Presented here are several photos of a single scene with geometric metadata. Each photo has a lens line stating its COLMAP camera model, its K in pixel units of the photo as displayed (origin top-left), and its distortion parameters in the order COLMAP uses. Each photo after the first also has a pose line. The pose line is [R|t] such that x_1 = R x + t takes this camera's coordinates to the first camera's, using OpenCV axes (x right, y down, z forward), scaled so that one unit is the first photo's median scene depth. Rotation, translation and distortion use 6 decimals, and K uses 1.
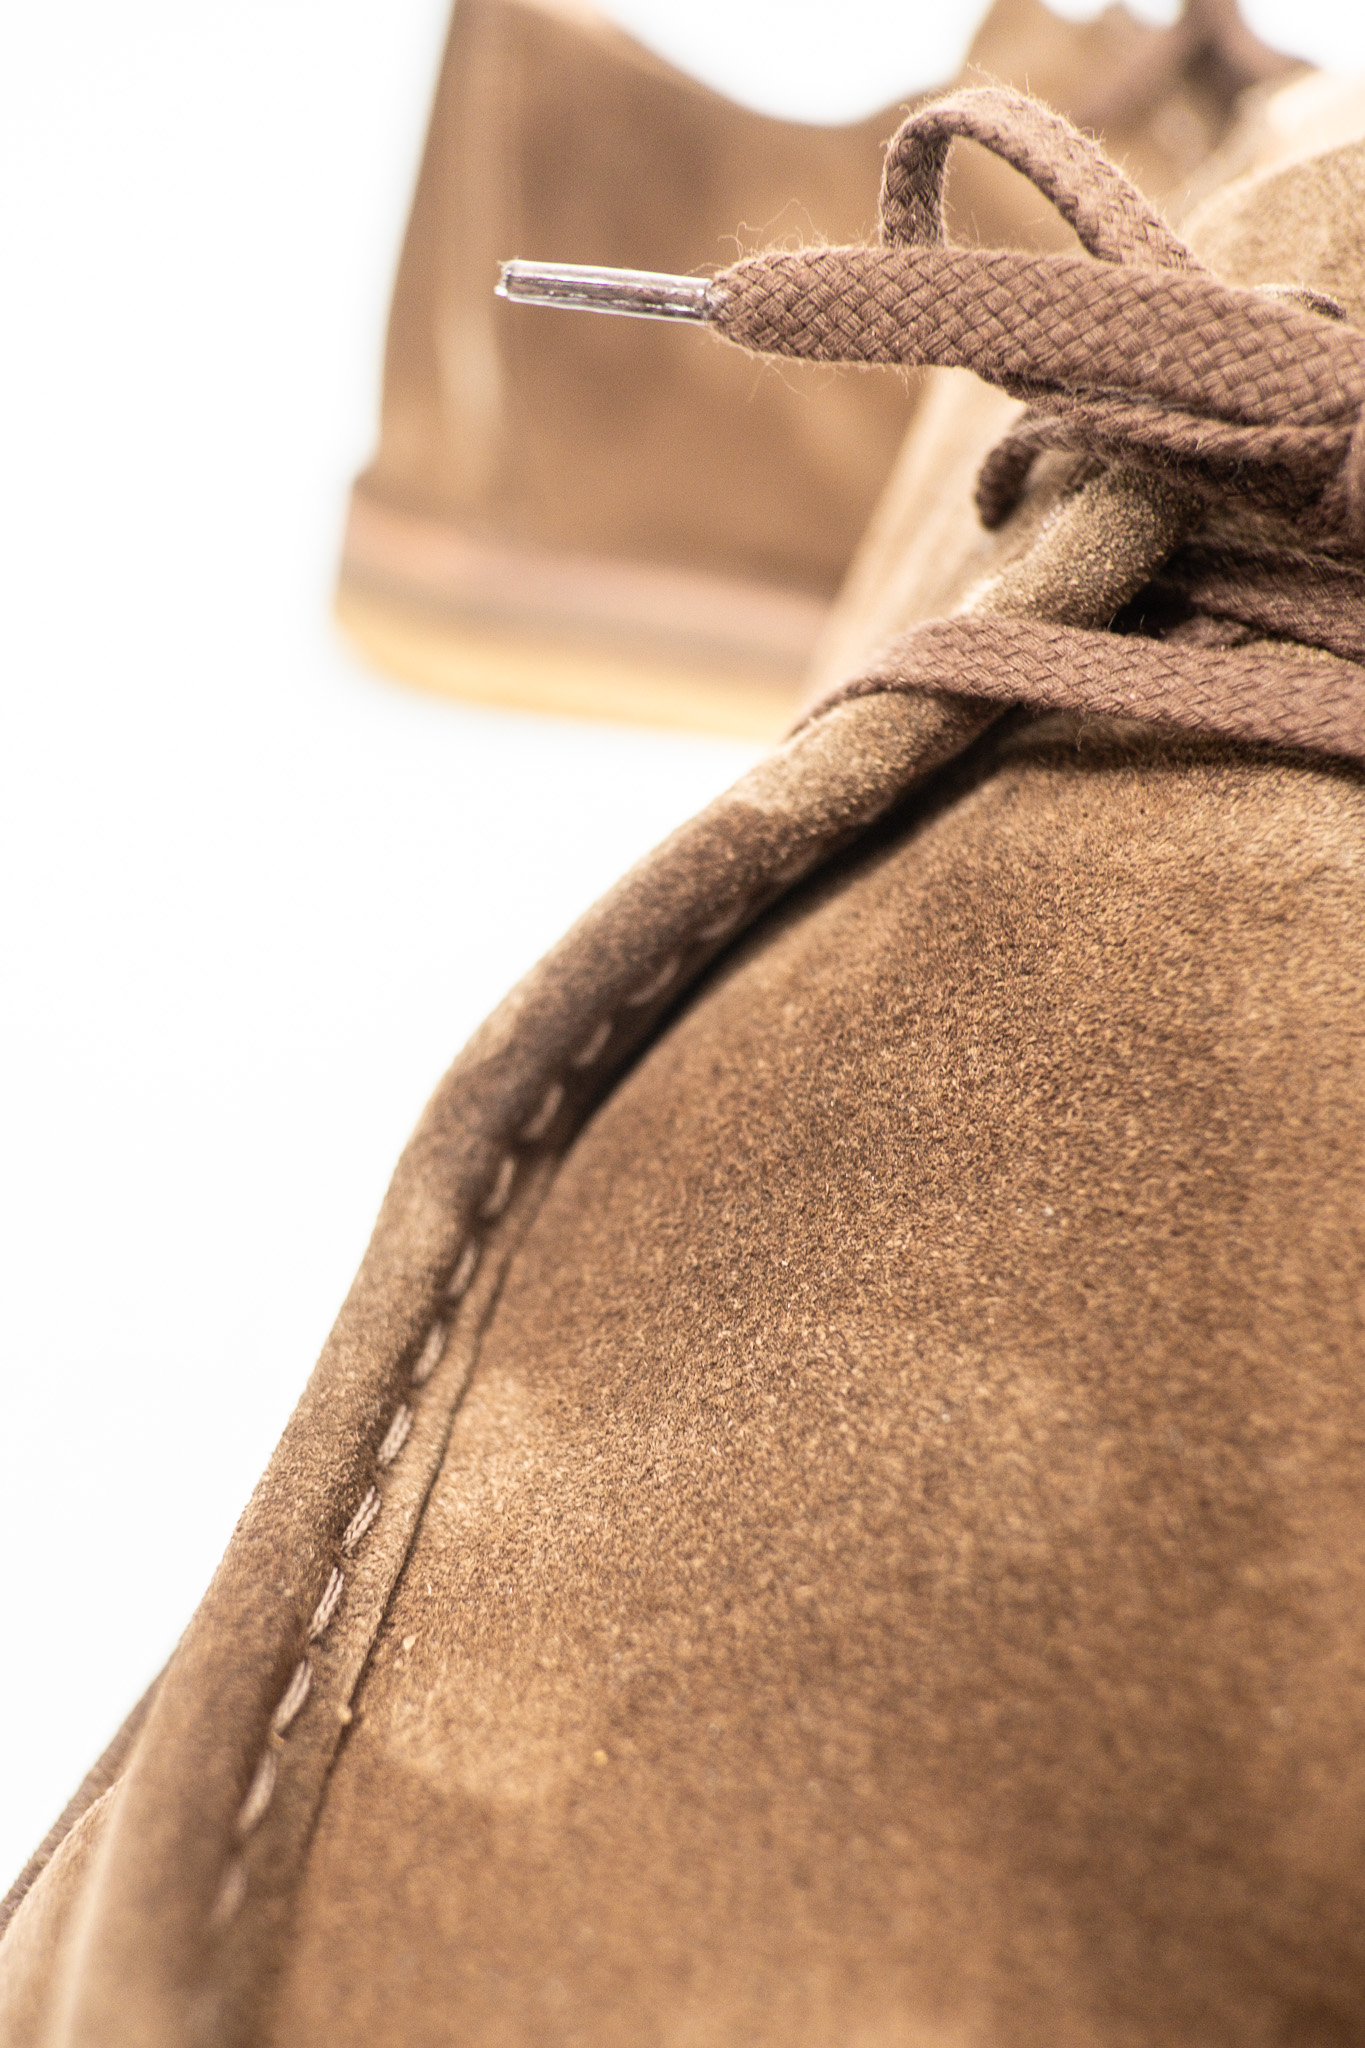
lens RADIAL K [[1971.7, 0, 683.4], [0, 1971.7, 1036.1], [0, 0, 1]] dist [0.011105, 0.000000]
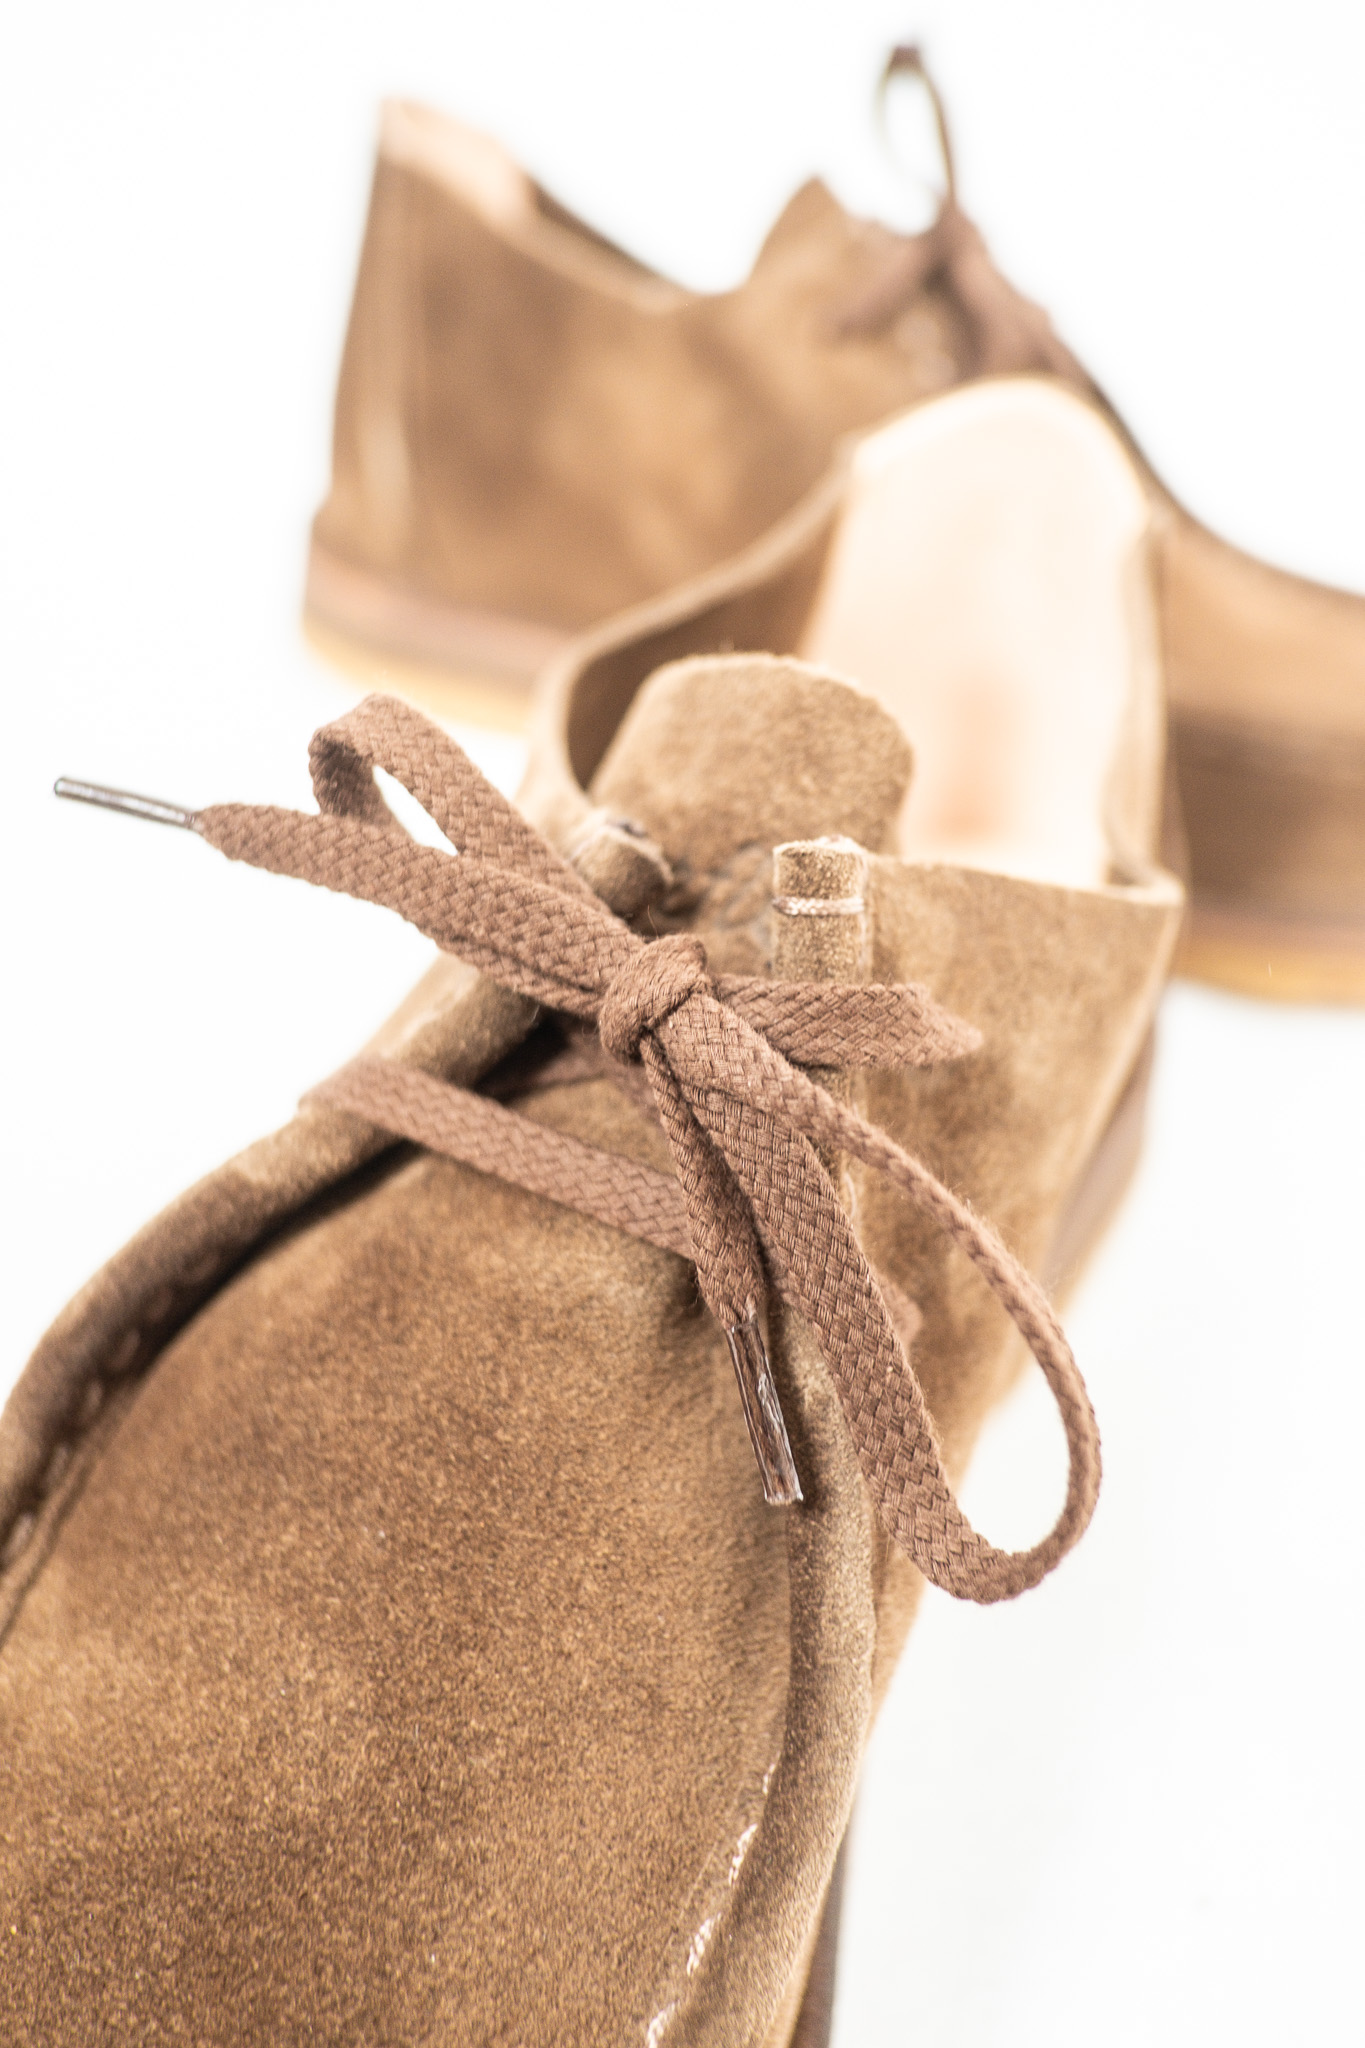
lens RADIAL K [[1524.5, 0, 677.7], [0, 1524.5, 1014.0], [0, 0, 1]] dist [0.016082, -0.022289]
pose [[0.999234, 0.038657, 0.006014, 0.381736], [-0.039076, 0.993656, 0.105453, -0.412274], [-0.001899, -0.105607, 0.994406, -0.053873]]
